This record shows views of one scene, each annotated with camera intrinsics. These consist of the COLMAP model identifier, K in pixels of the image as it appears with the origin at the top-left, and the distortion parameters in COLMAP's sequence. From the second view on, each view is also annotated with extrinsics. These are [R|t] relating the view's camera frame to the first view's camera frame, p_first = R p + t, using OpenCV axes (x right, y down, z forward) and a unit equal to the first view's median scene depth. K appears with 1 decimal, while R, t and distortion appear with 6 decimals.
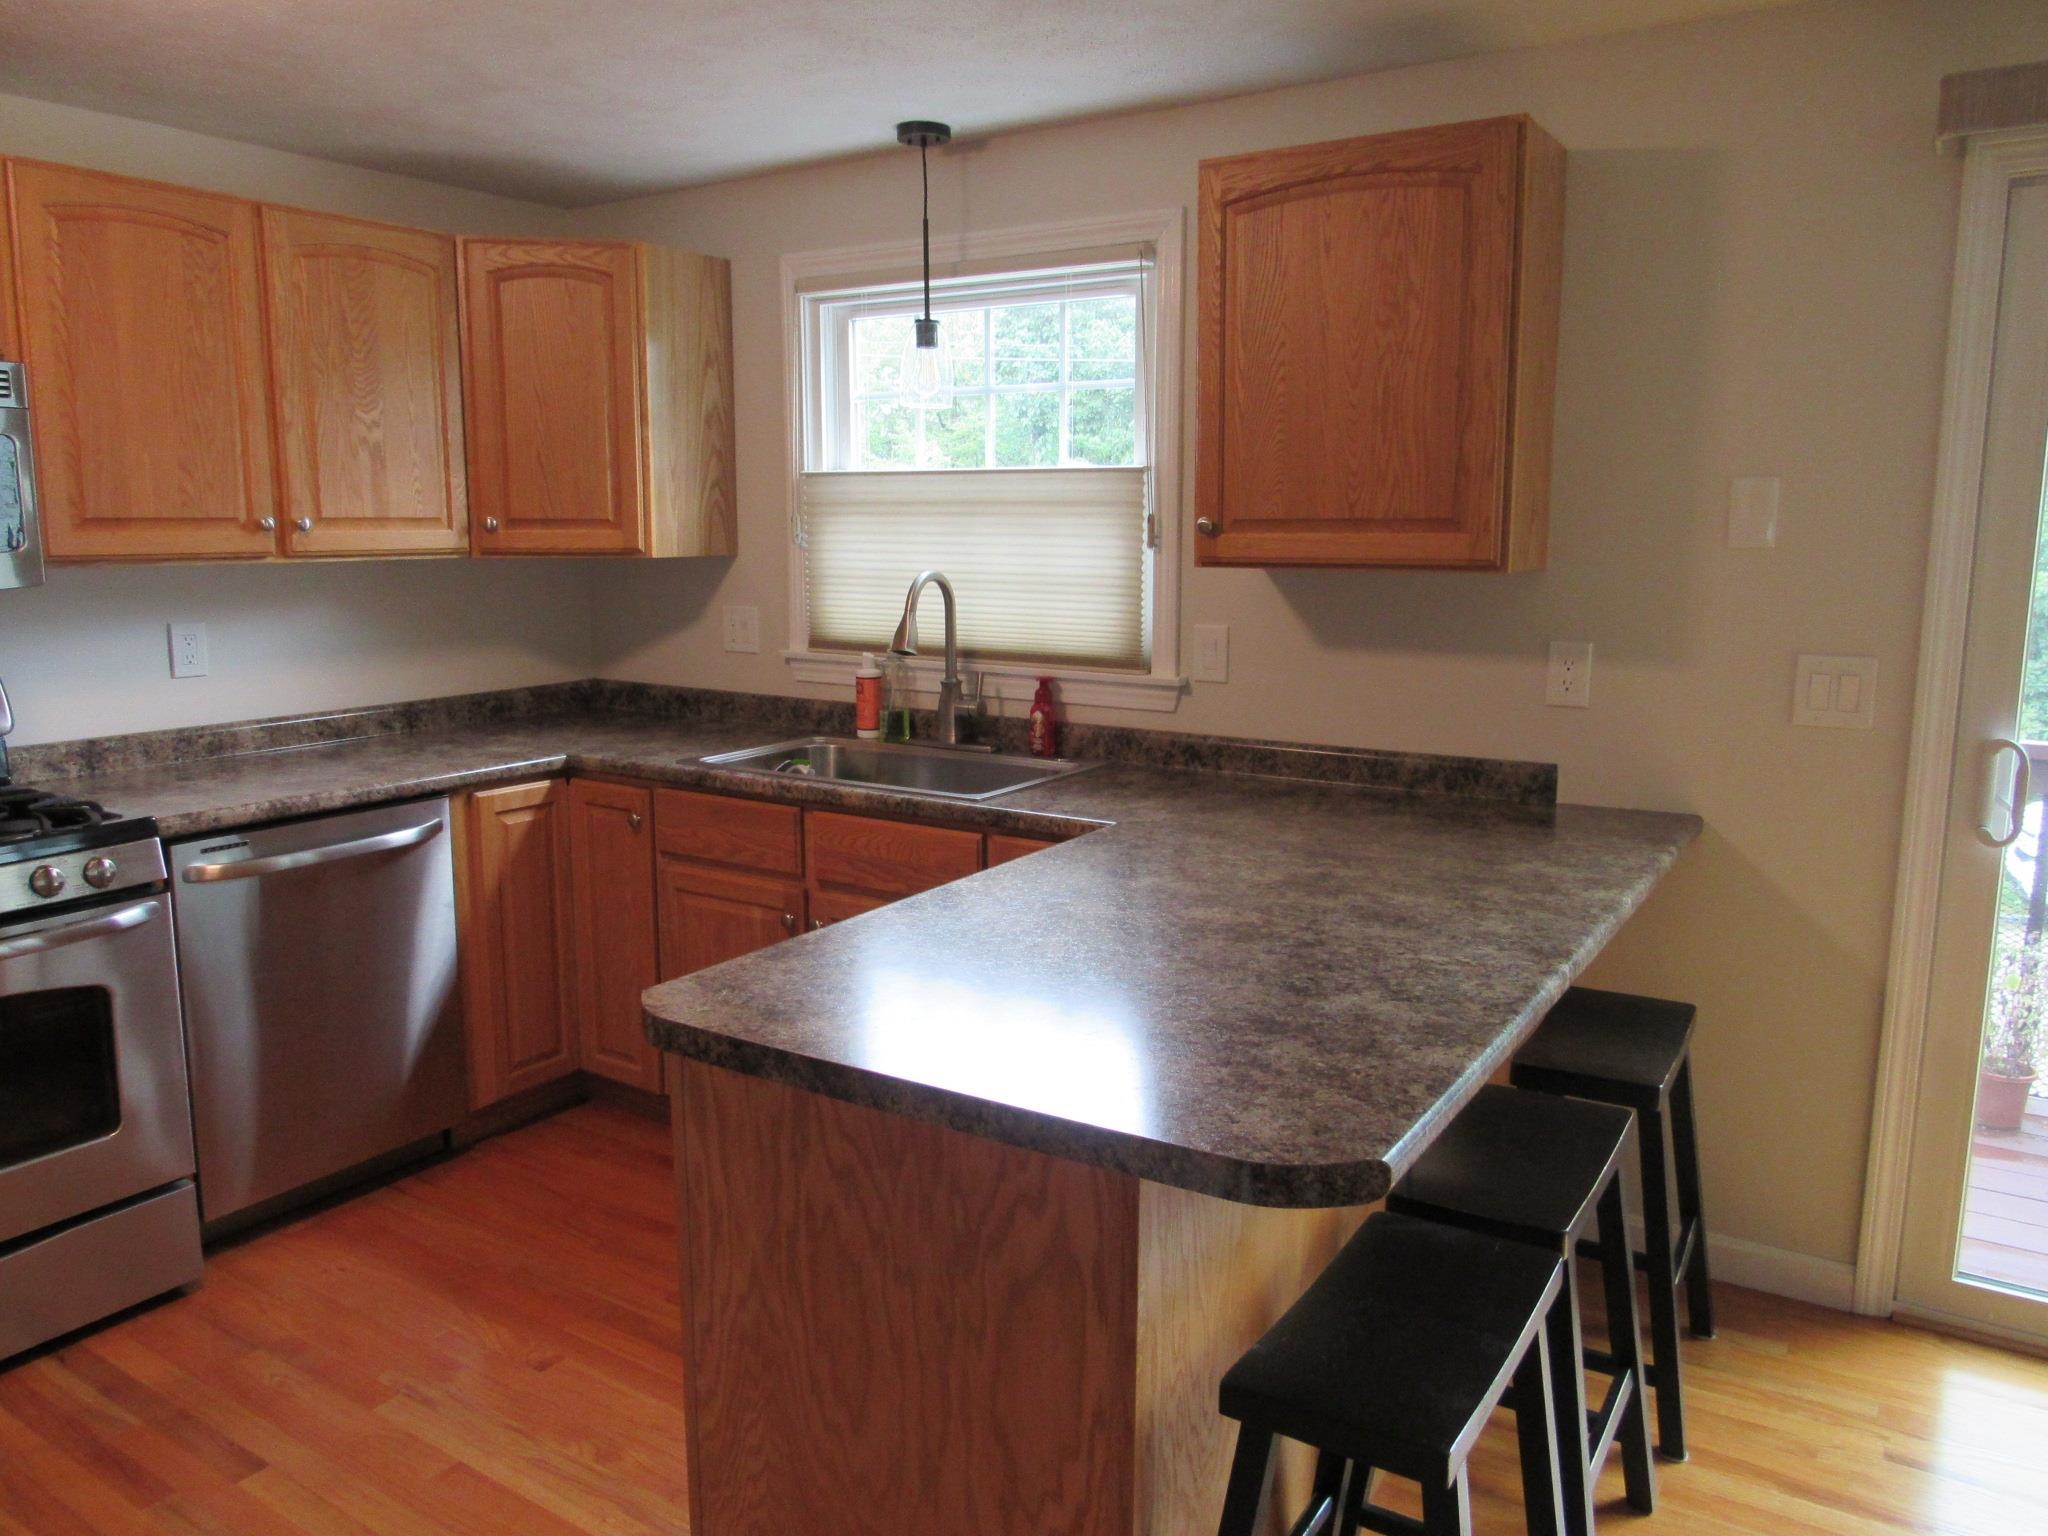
lens RADIAL K [[1501.4, 0, 1024.0], [0, 1501.4, 768.0], [0, 0, 1]] dist [0.268332, 0.000004]
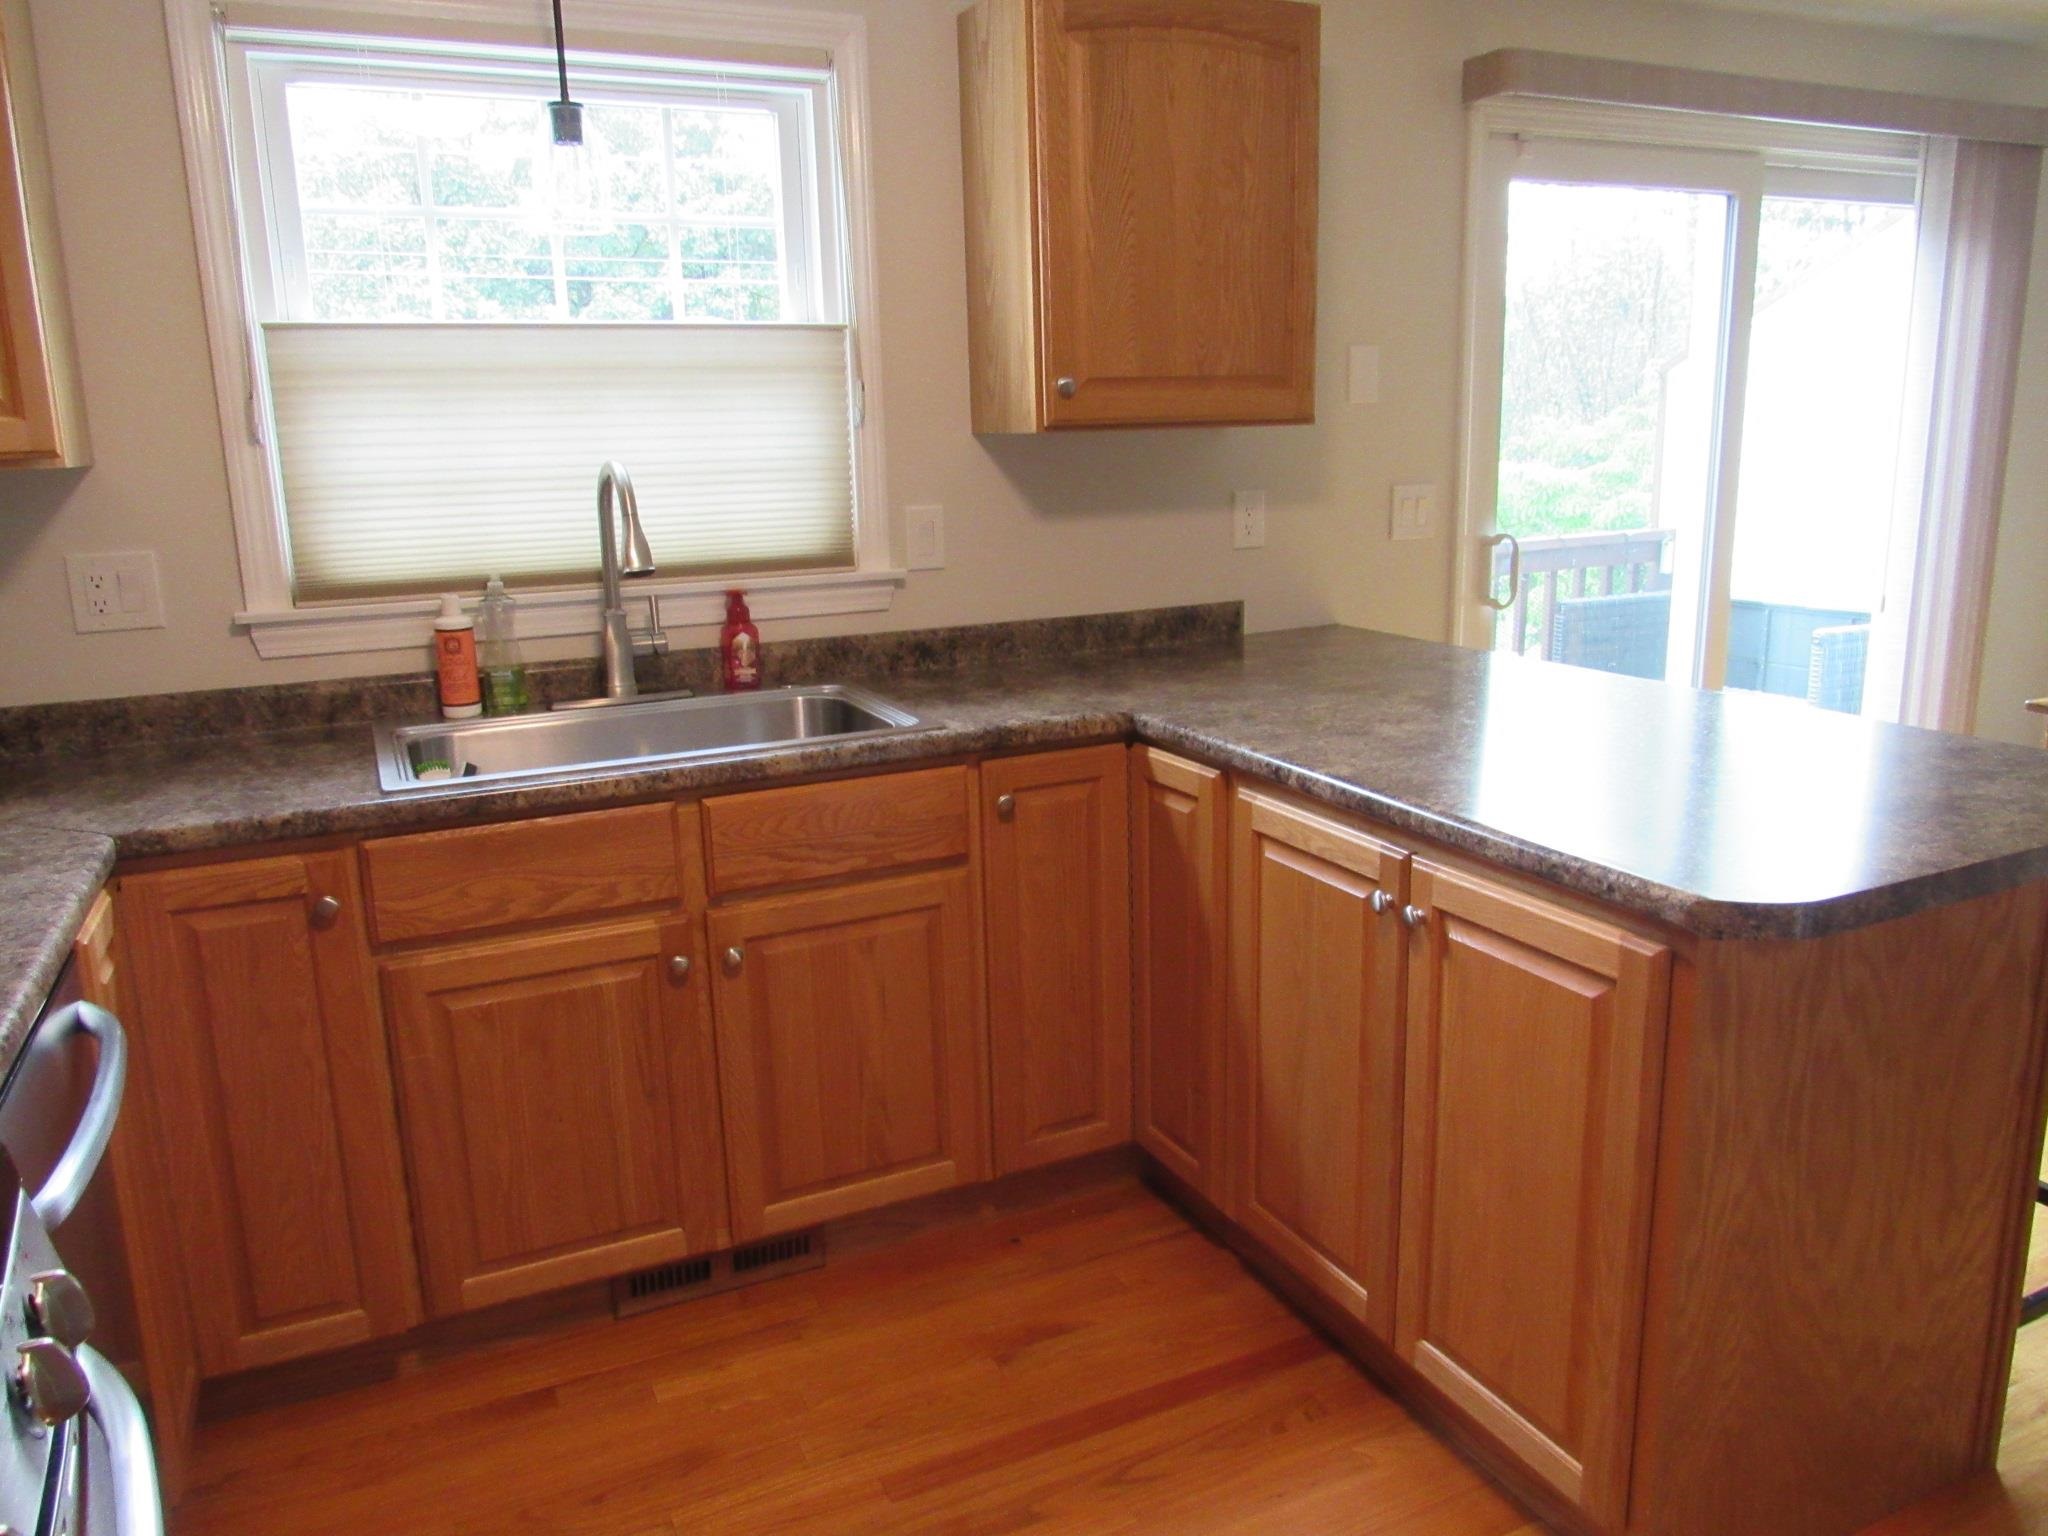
lens RADIAL K [[1531.3, 0, 1022.7], [0, 1531.3, 814.6], [0, 0, 1]] dist [0.071919, -0.000334]
pose [[0.554811, -0.240899, 0.796337, -0.602224], [0.164164, 0.970043, 0.179073, -0.068673], [-0.815620, 0.031378, 0.577737, 0.420763]]
